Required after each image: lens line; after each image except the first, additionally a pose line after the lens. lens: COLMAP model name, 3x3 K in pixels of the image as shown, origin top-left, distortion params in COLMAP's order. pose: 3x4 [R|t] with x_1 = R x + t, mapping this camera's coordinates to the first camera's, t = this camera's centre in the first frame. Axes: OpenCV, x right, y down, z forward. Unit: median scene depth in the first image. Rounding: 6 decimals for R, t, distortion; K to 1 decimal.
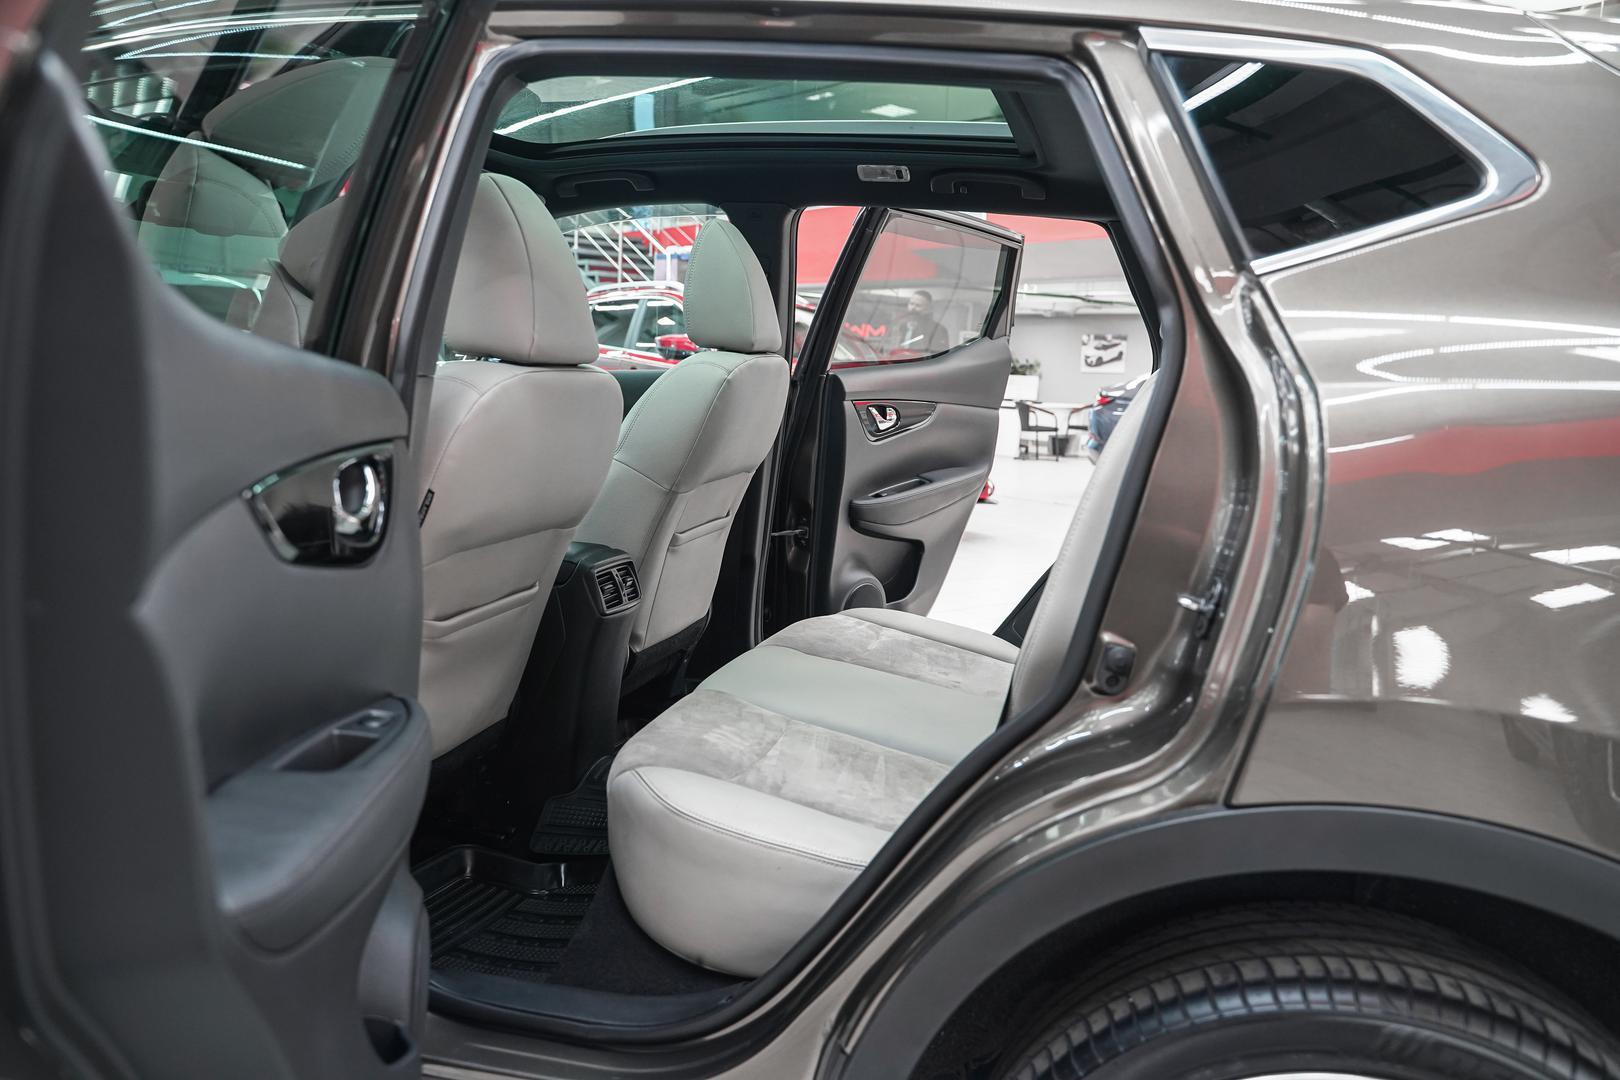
lens RADIAL K [[1290.0, 0, 810.0], [0, 1290.0, 540.0], [0, 0, 1]] dist [-0.013604, 0.006581]
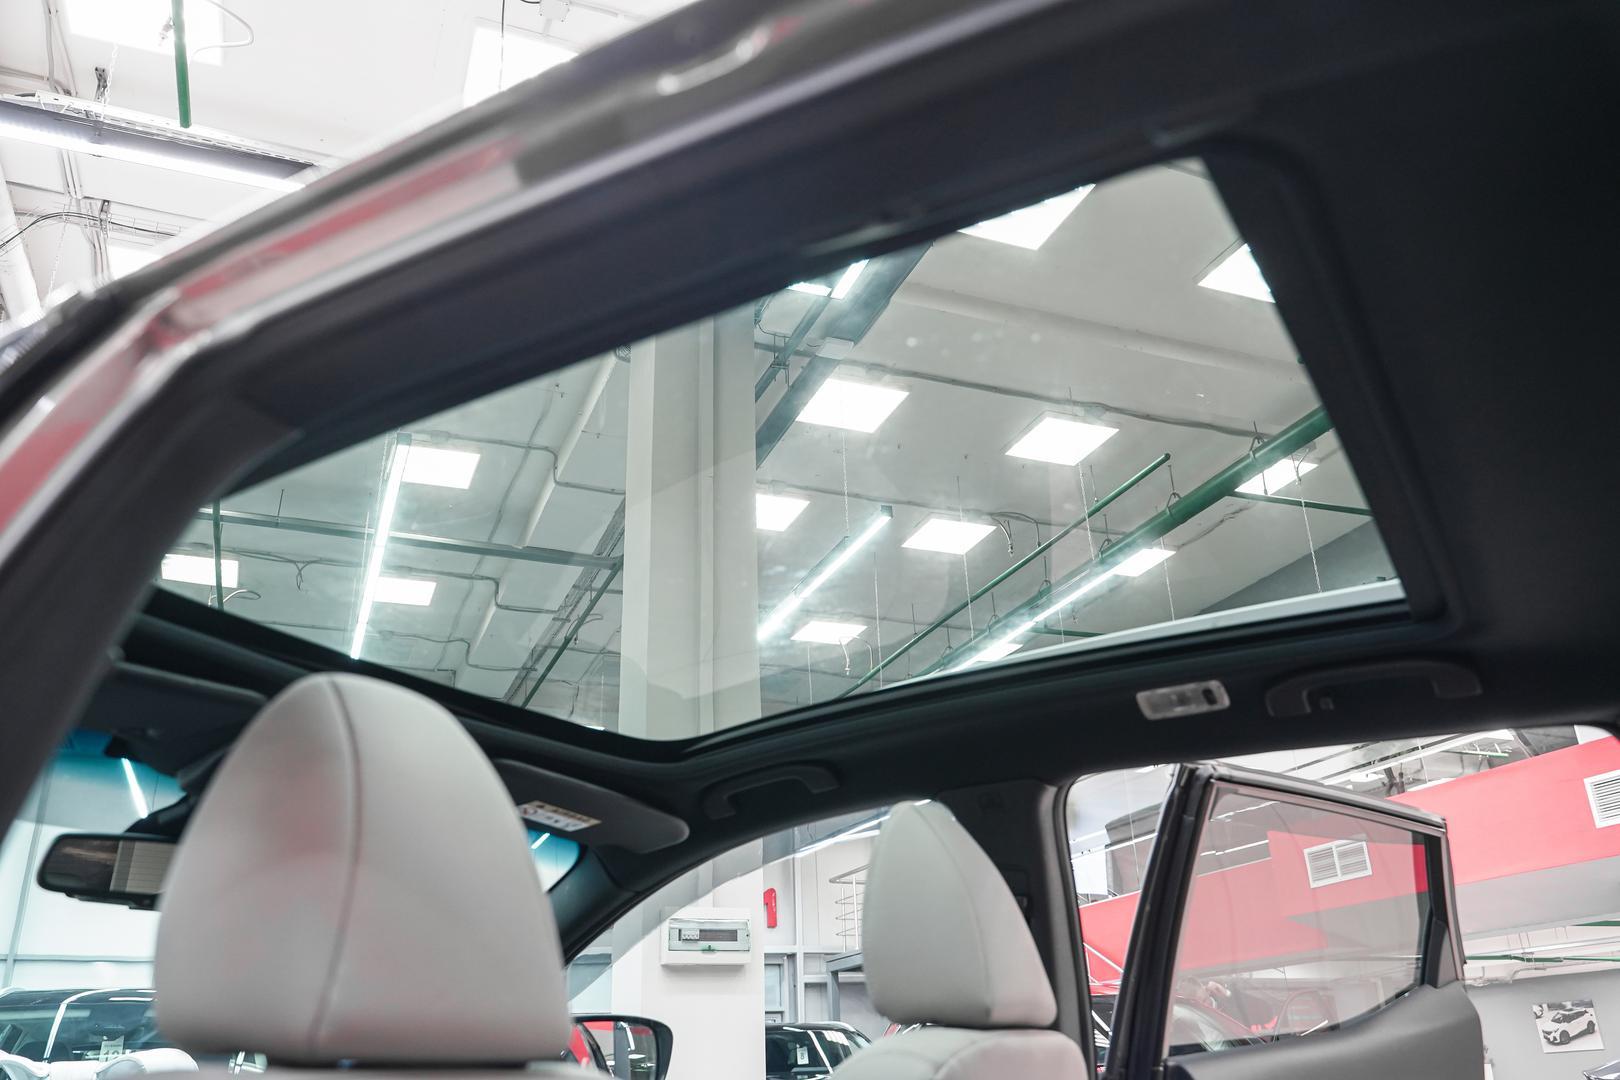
lens RADIAL K [[1290.0, 0, 810.0], [0, 1290.0, 540.0], [0, 0, 1]] dist [-0.013604, 0.006581]
pose [[0.959395, -0.172576, -0.223112, 0.027629], [0.033518, 0.855138, -0.517316, -0.030688], [0.280068, 0.488832, 0.826199, 0.308022]]
